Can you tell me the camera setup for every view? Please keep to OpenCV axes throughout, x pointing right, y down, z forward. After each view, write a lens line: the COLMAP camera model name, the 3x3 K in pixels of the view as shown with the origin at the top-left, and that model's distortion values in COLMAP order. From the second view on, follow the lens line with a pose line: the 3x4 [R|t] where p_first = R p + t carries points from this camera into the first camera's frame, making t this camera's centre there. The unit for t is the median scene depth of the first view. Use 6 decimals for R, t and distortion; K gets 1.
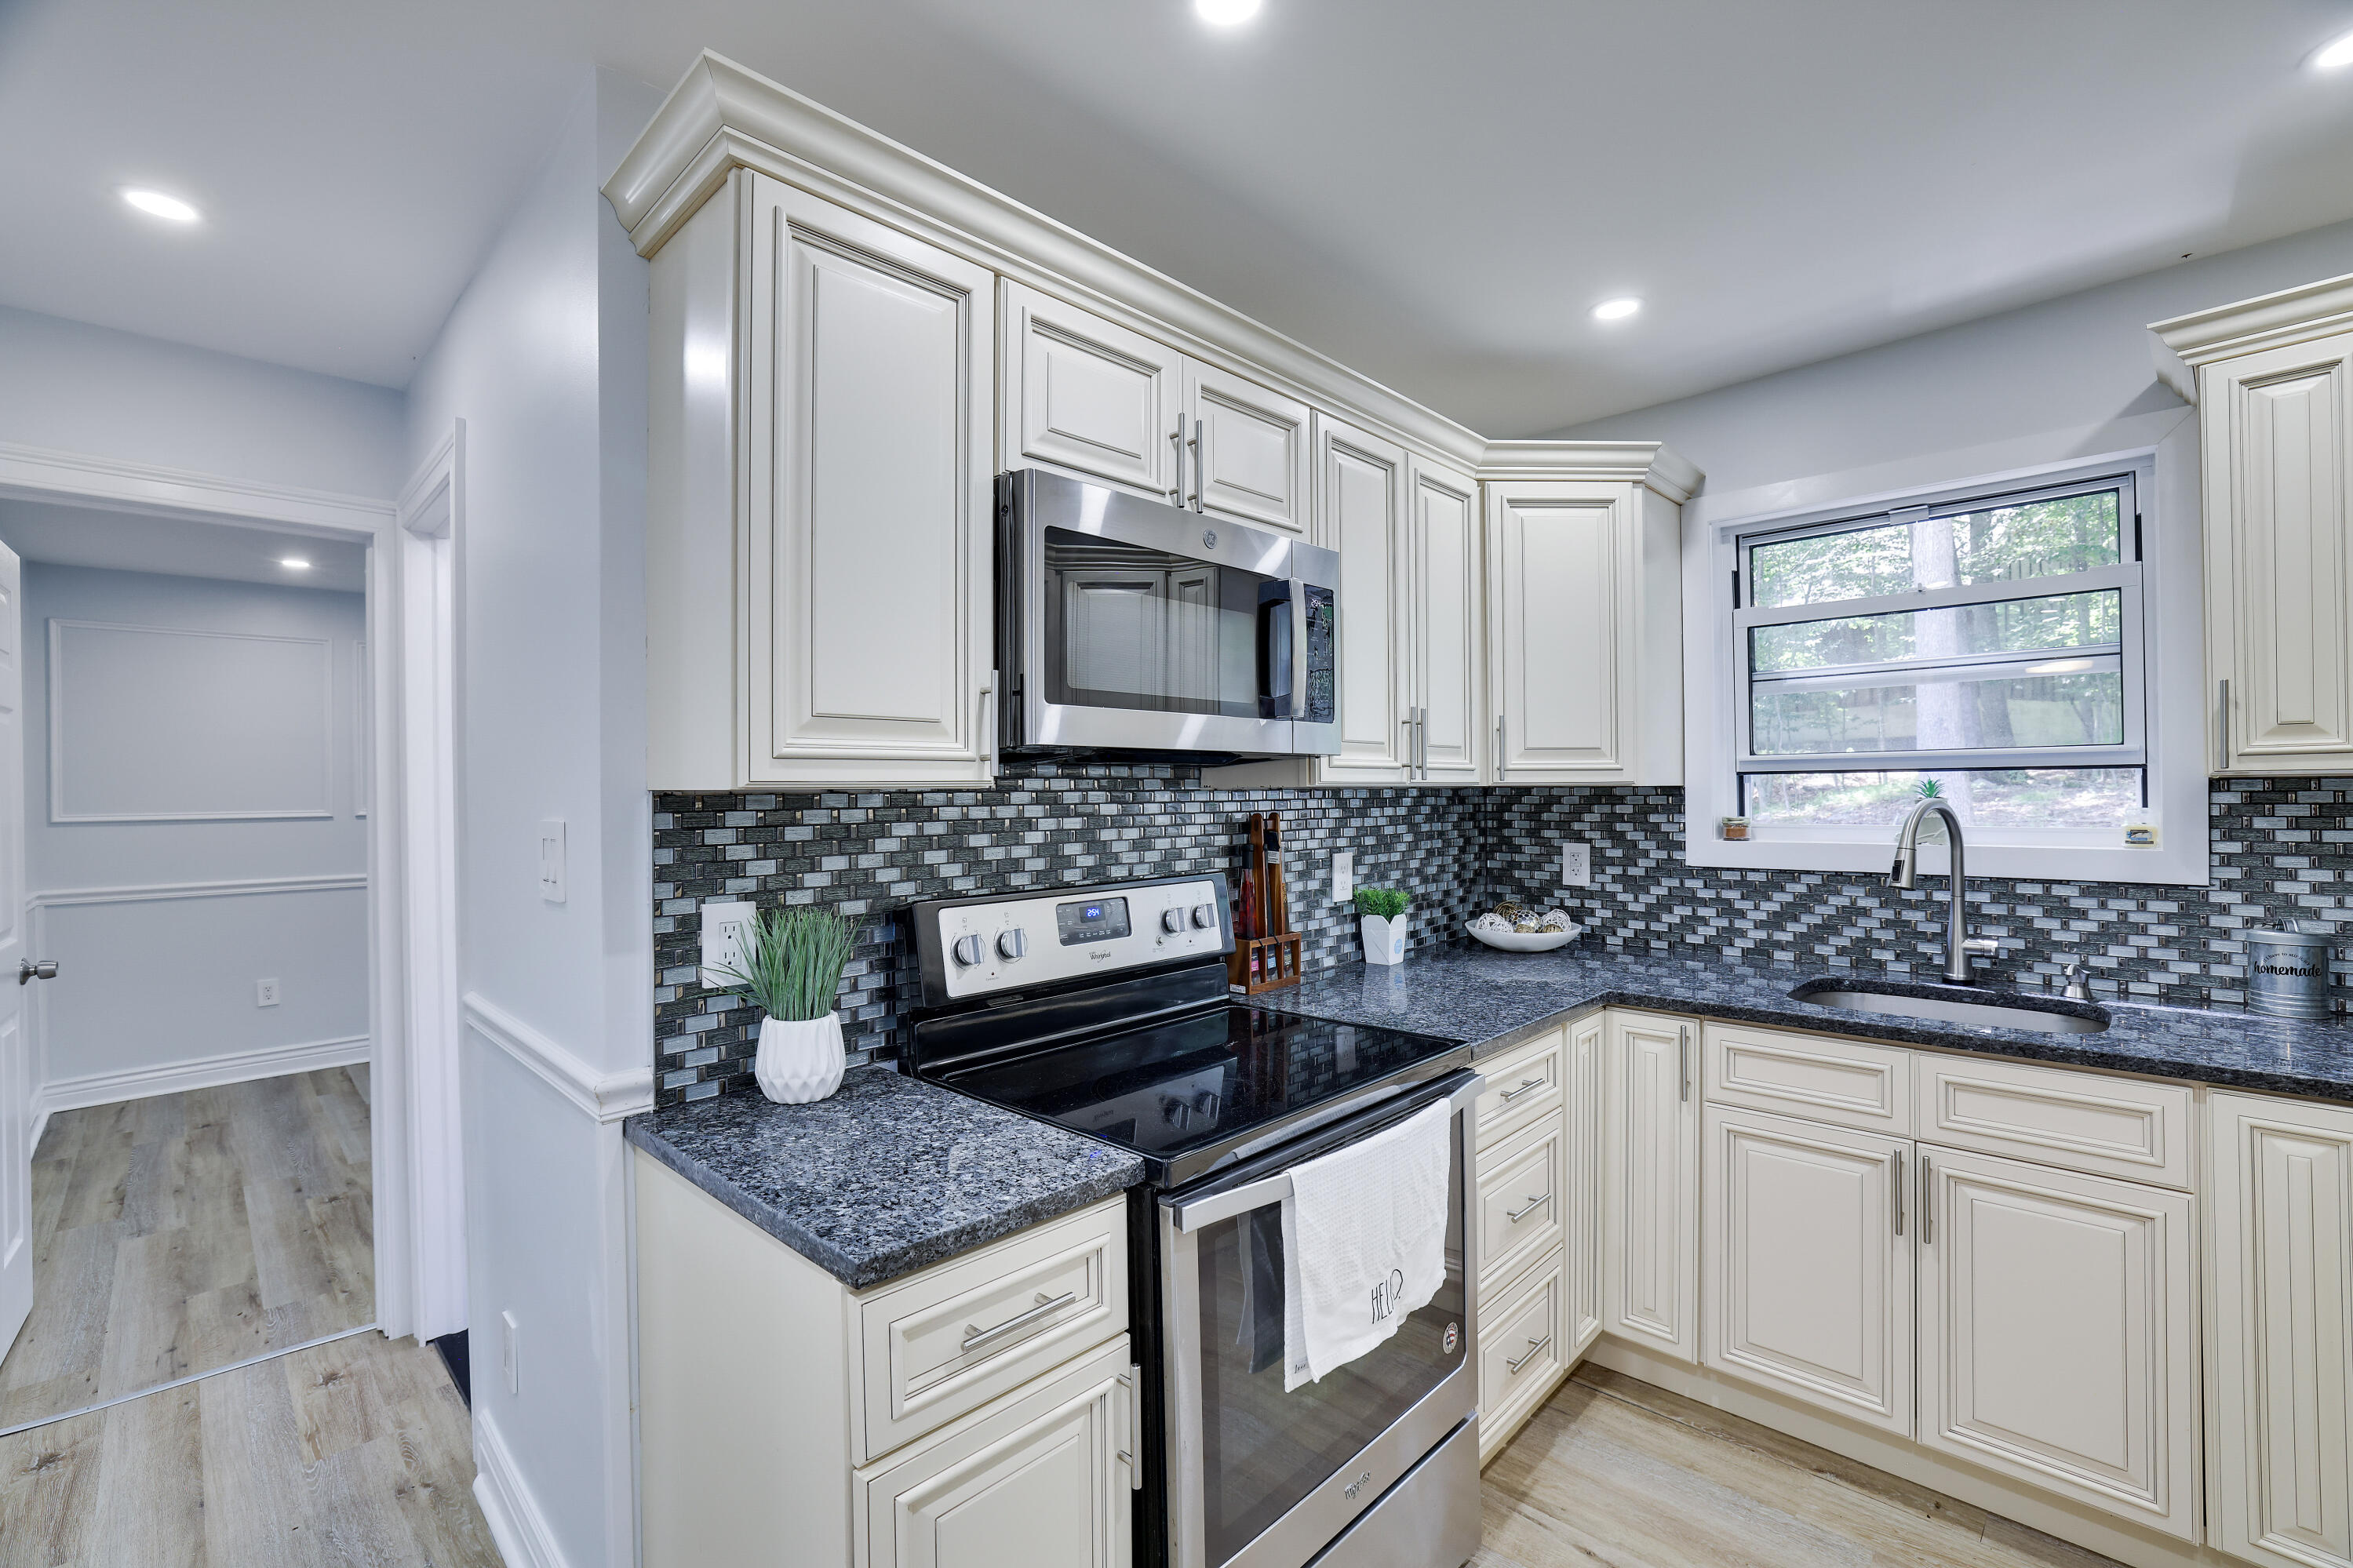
lens RADIAL K [[1017.9, 0, 1187.1], [0, 1017.9, 783.4], [0, 0, 1]] dist [-0.032452, 0.009999]
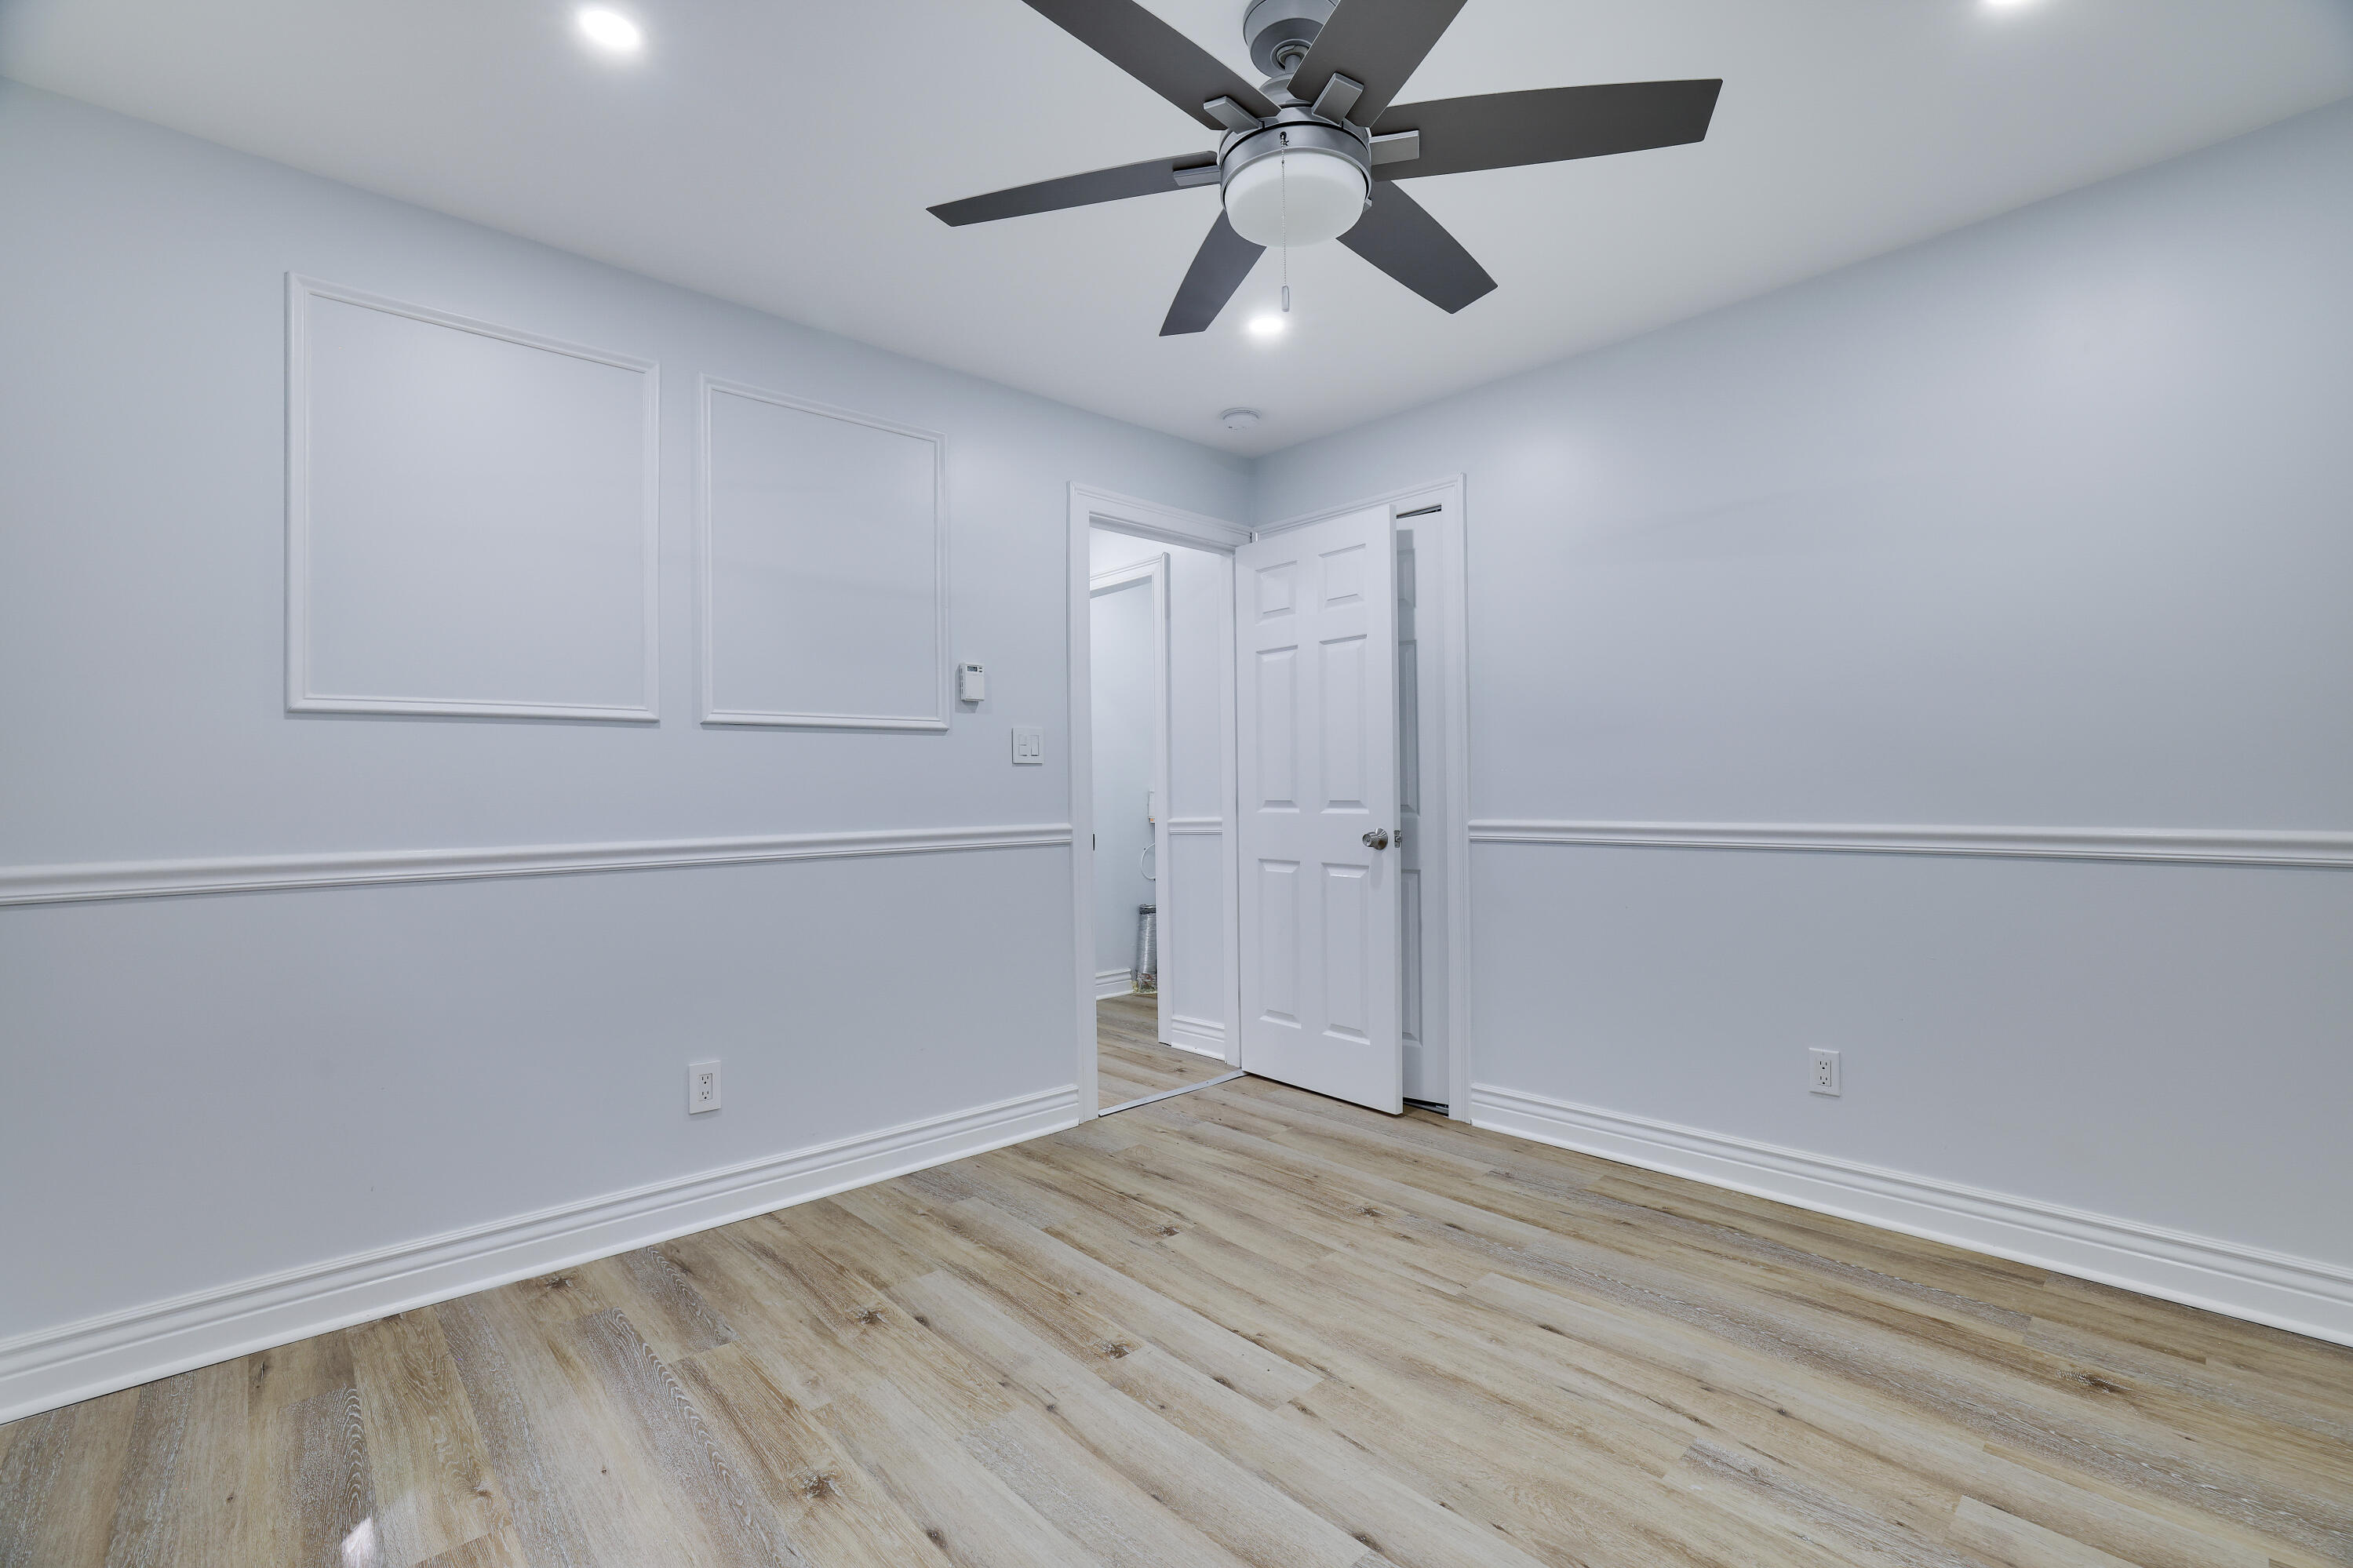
lens RADIAL K [[1017.9, 0, 1180.3], [0, 1017.9, 788.3], [0, 0, 1]] dist [-0.032452, 0.009999]
pose [[-0.998989, 0.021576, 0.039438, -0.654215], [0.021249, 0.999736, -0.008686, 0.088816], [-0.039615, -0.007840, -0.999184, 1.543978]]
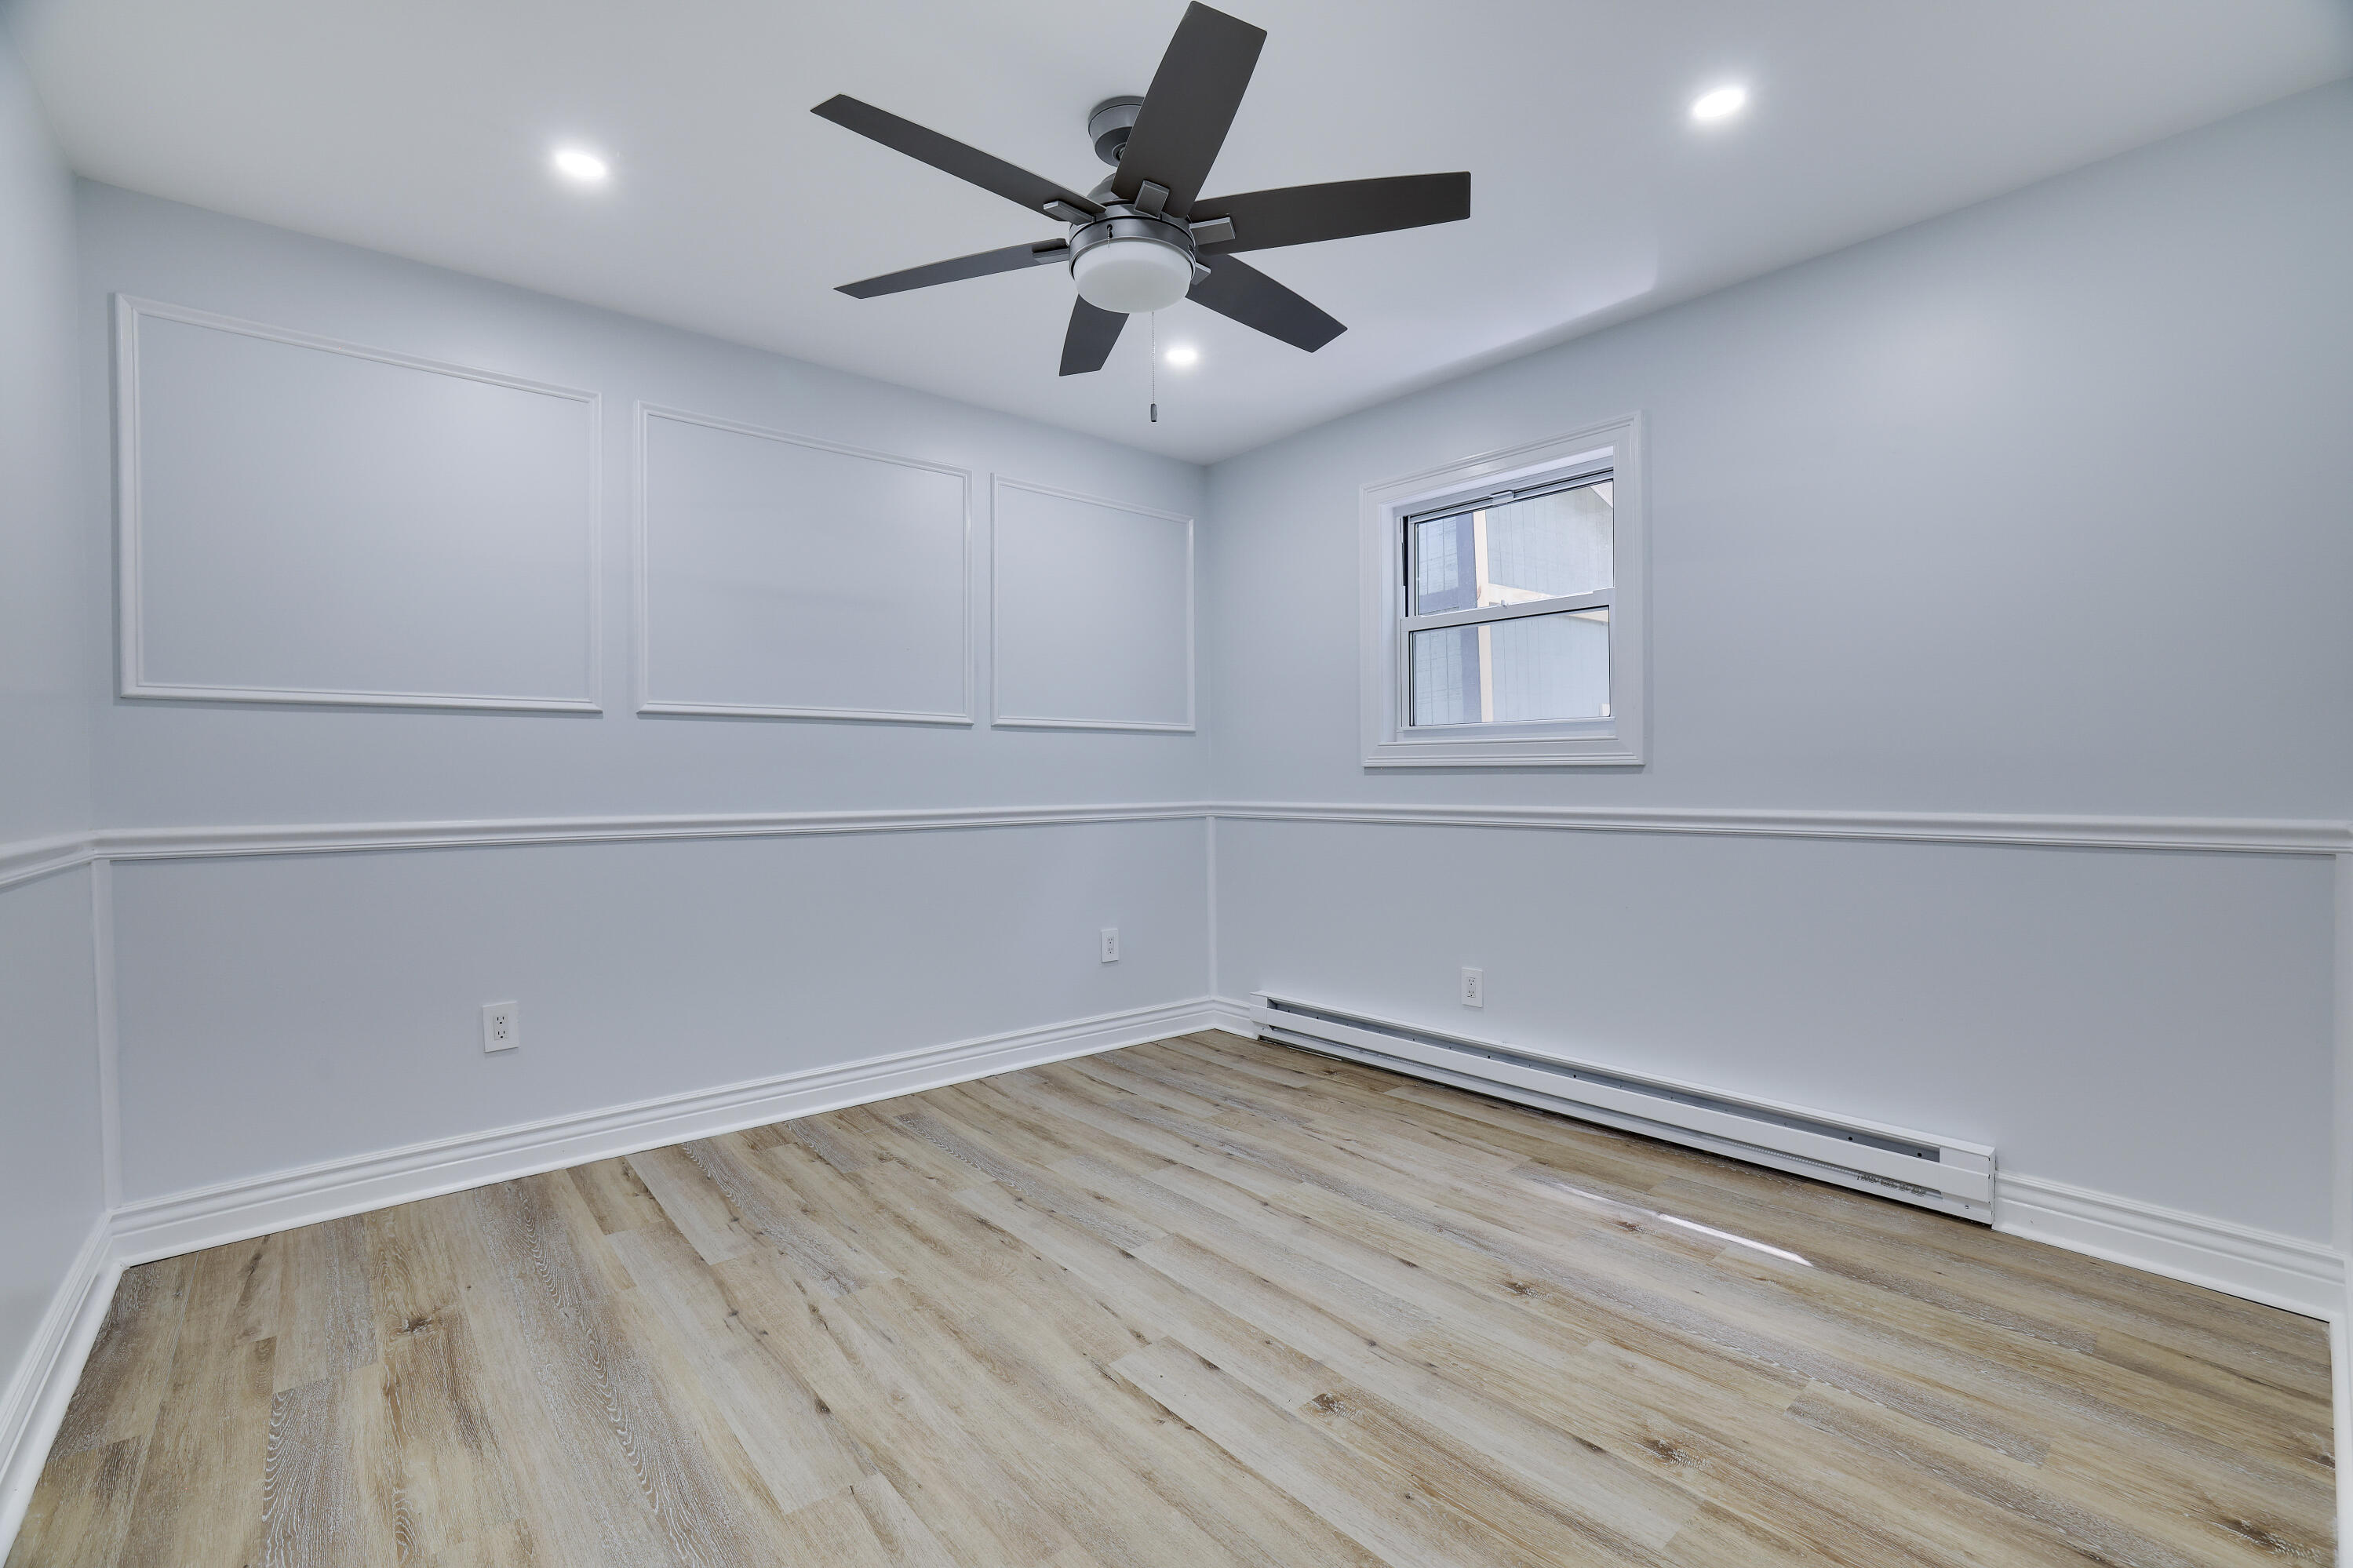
lens RADIAL K [[1017.9, 0, 1174.4], [0, 1017.9, 781.3], [0, 0, 1]] dist [-0.032452, 0.009999]
pose [[0.996545, 0.002123, -0.083029, -0.627399], [-0.001335, 0.999954, 0.009541, 0.086293], [0.083046, -0.009398, 0.996501, 0.596078]]
